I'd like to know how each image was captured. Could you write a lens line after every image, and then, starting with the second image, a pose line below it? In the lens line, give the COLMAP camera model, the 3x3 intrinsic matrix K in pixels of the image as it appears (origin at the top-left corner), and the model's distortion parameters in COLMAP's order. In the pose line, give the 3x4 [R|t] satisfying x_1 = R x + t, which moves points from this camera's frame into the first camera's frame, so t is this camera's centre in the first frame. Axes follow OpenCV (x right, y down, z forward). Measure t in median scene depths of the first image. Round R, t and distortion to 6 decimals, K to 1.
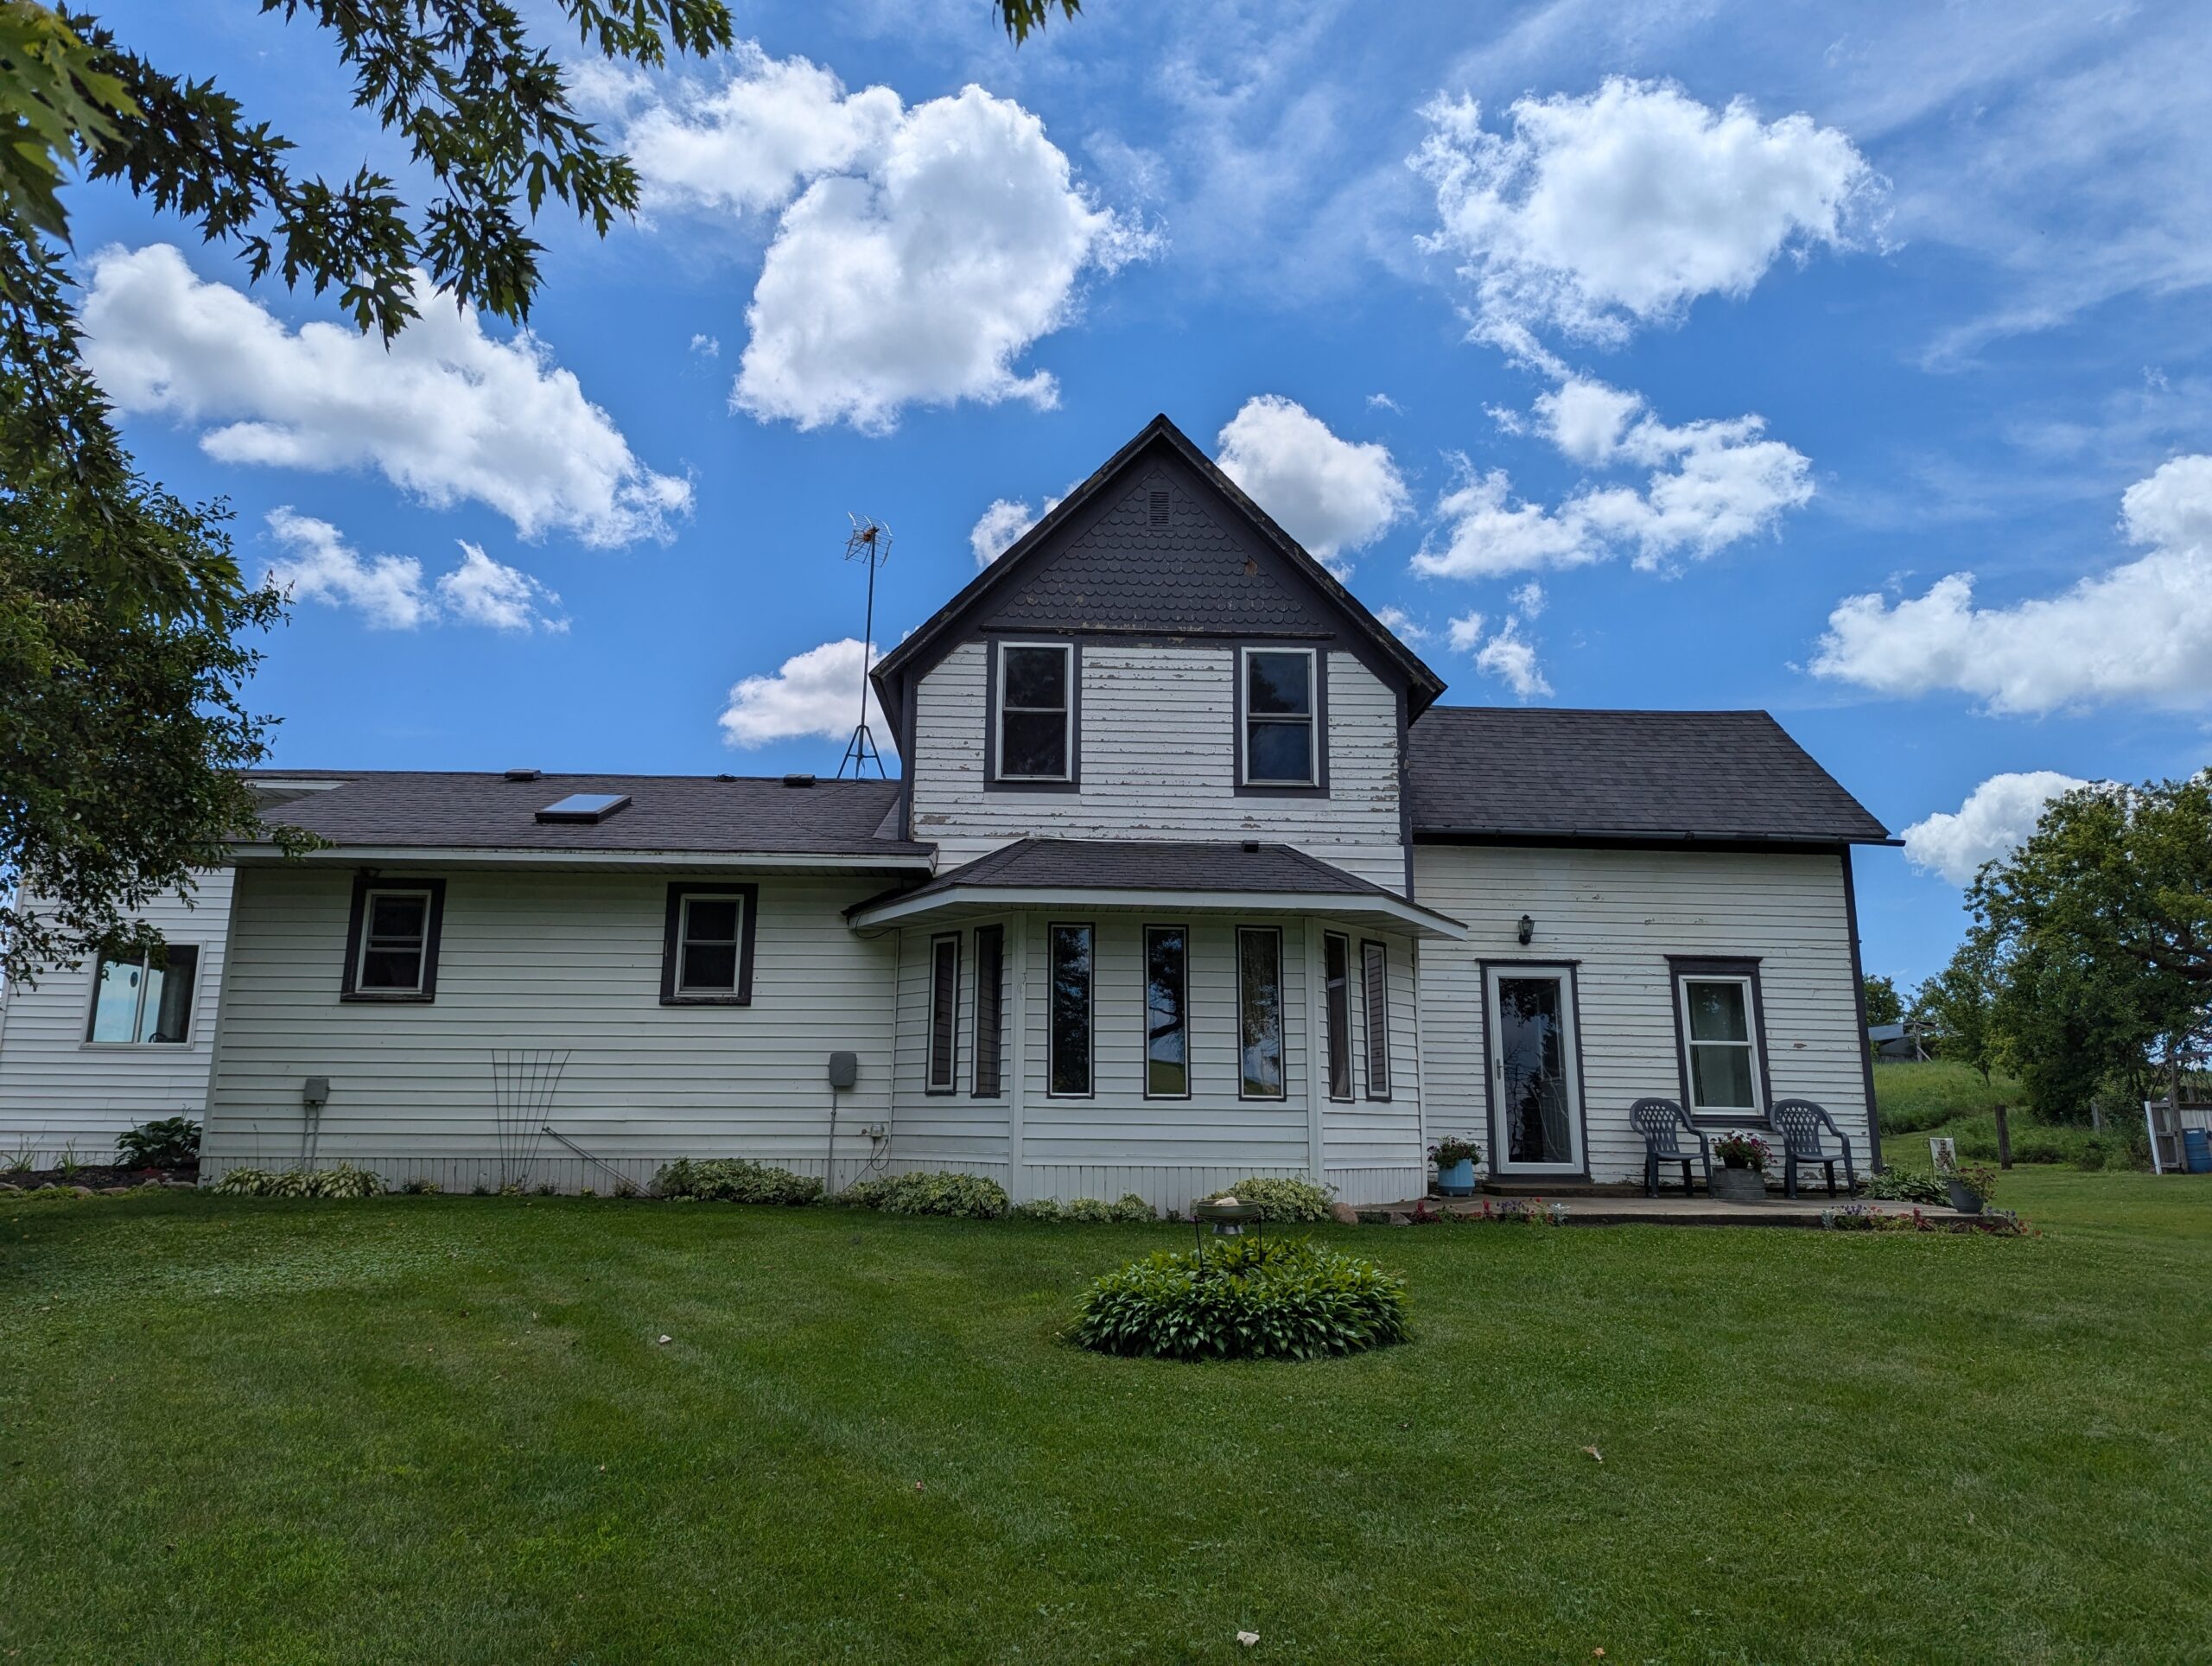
lens RADIAL K [[1531.4, 0, 1120.6], [0, 1531.4, 810.1], [0, 0, 1]] dist [0.042845, -0.011311]
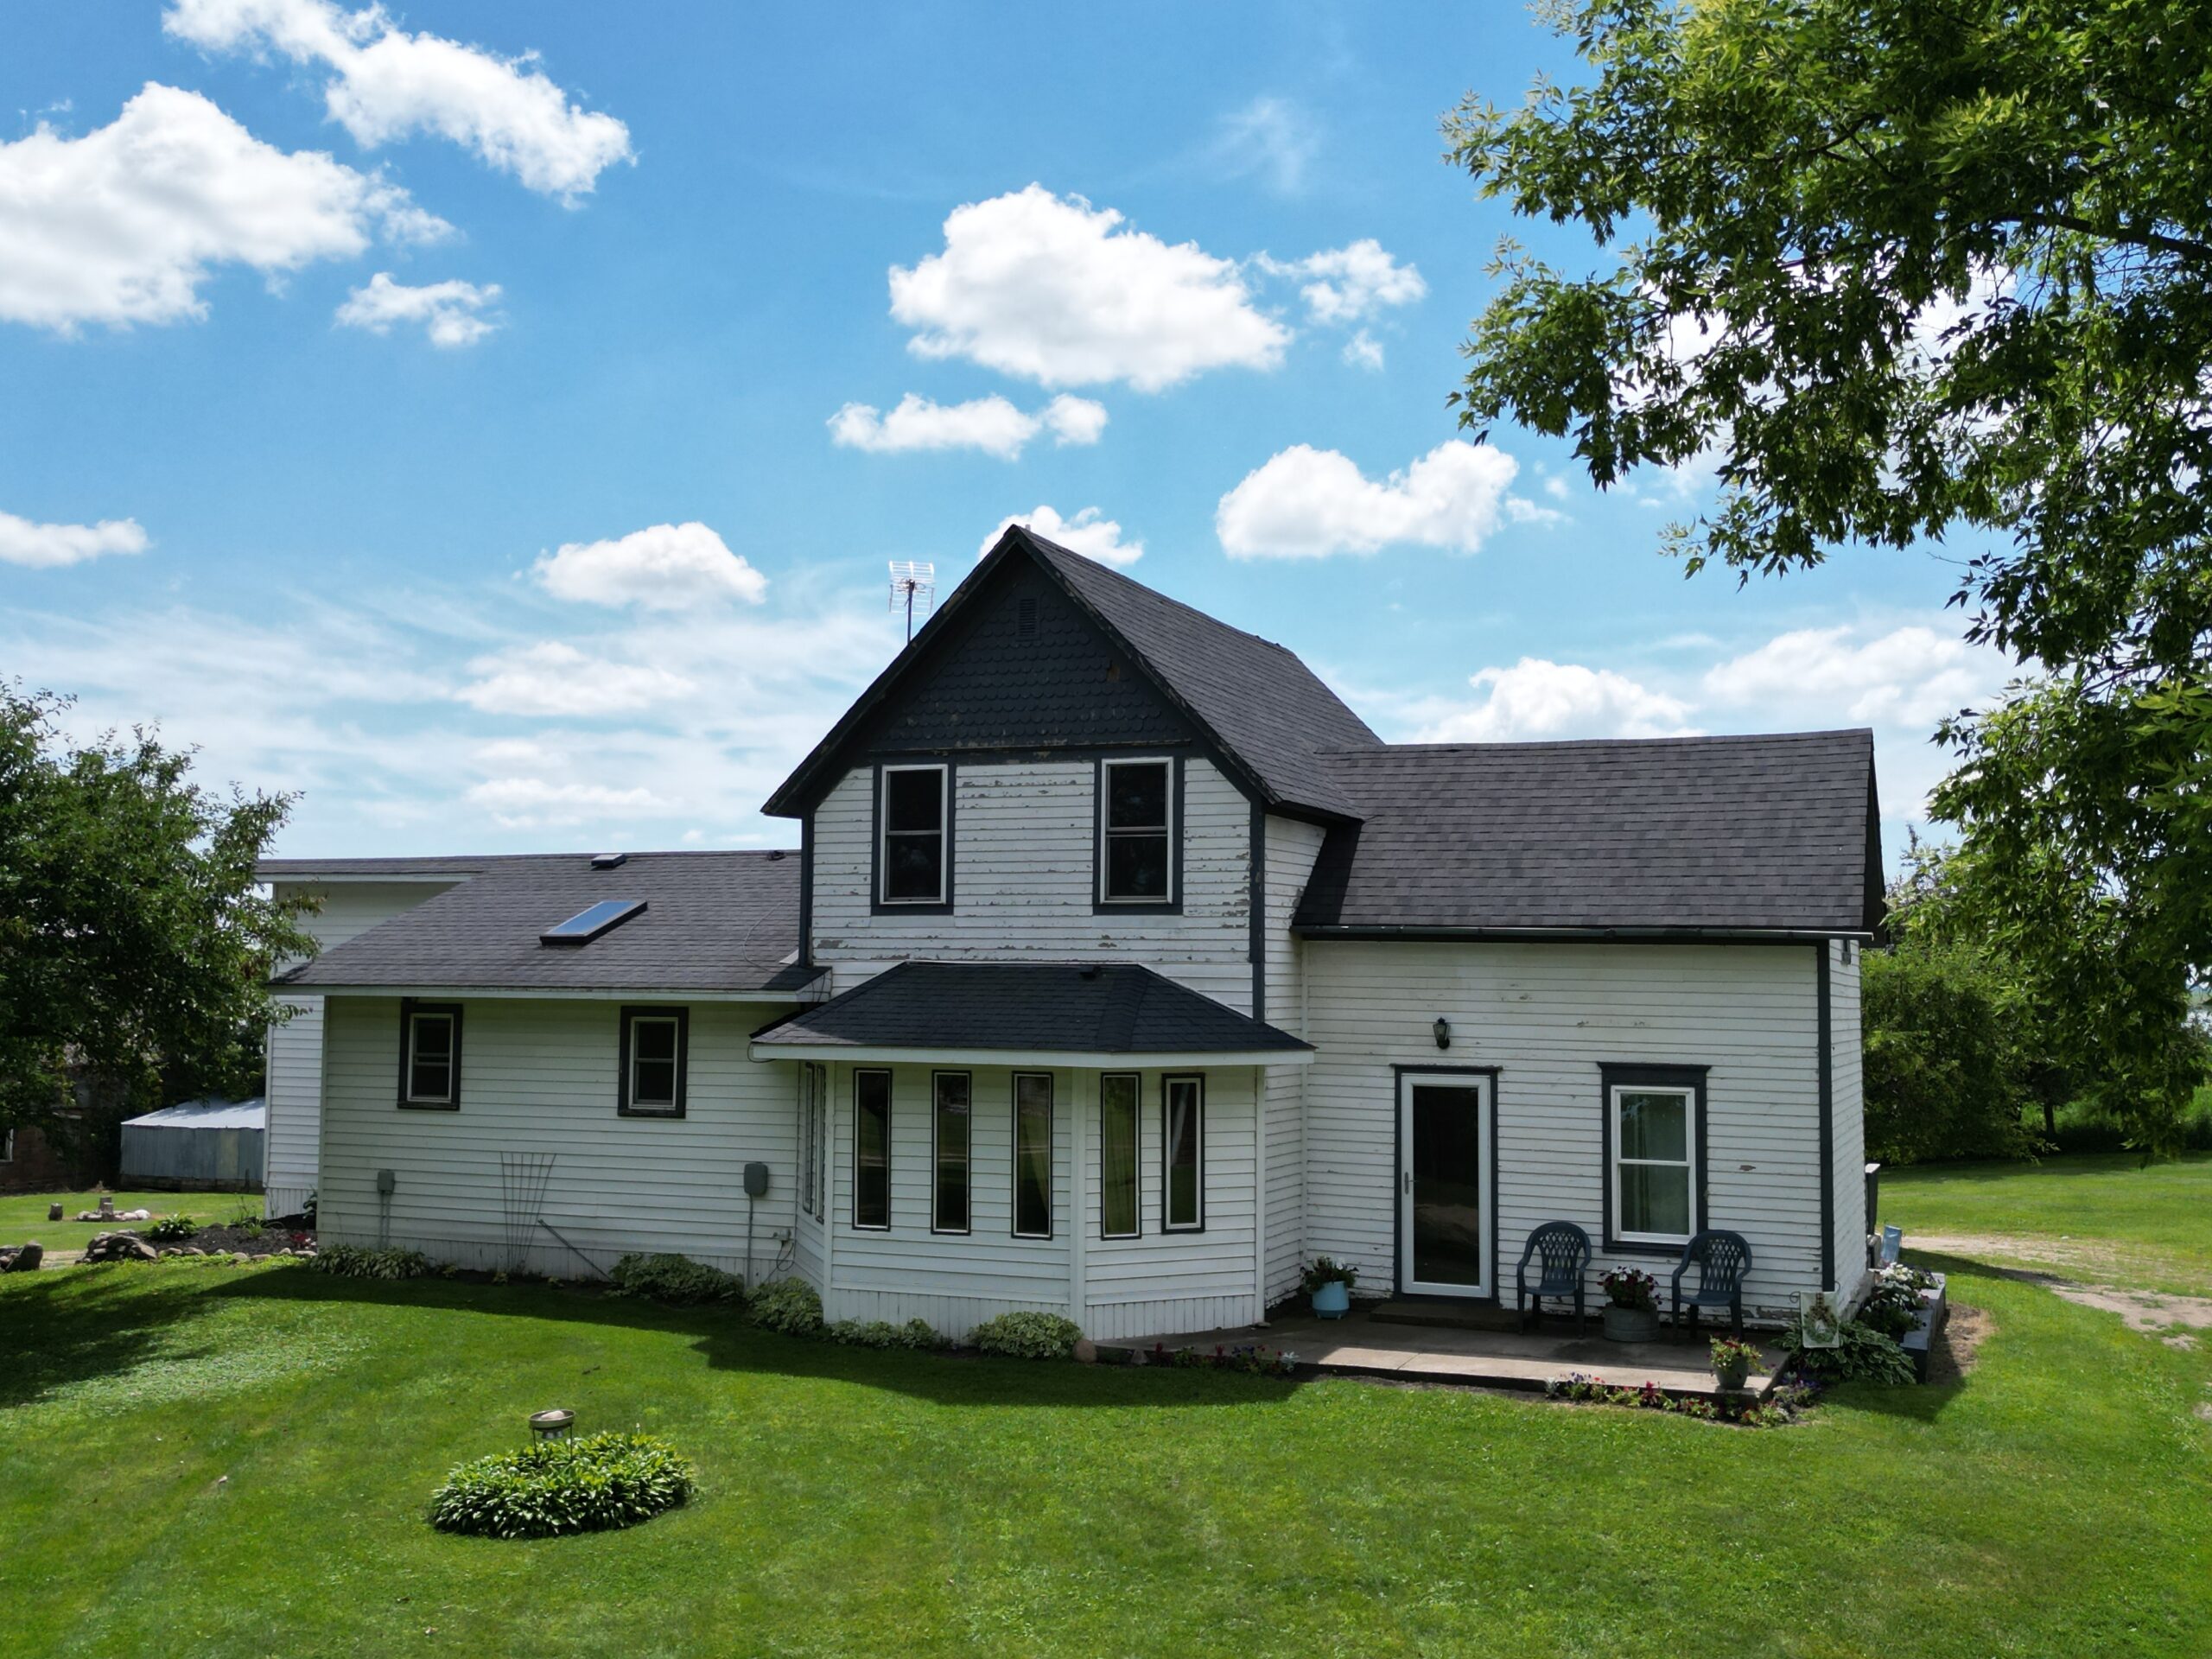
lens RADIAL K [[2075.2, 0, 1104.1], [0, 2075.2, 840.3], [0, 0, 1]] dist [0.071483, 0.000000]
pose [[0.913564, -0.031708, -0.405458, 0.627634], [0.082302, 0.990742, 0.107962, -0.201459], [0.398281, -0.132001, 0.907716, -0.213819]]
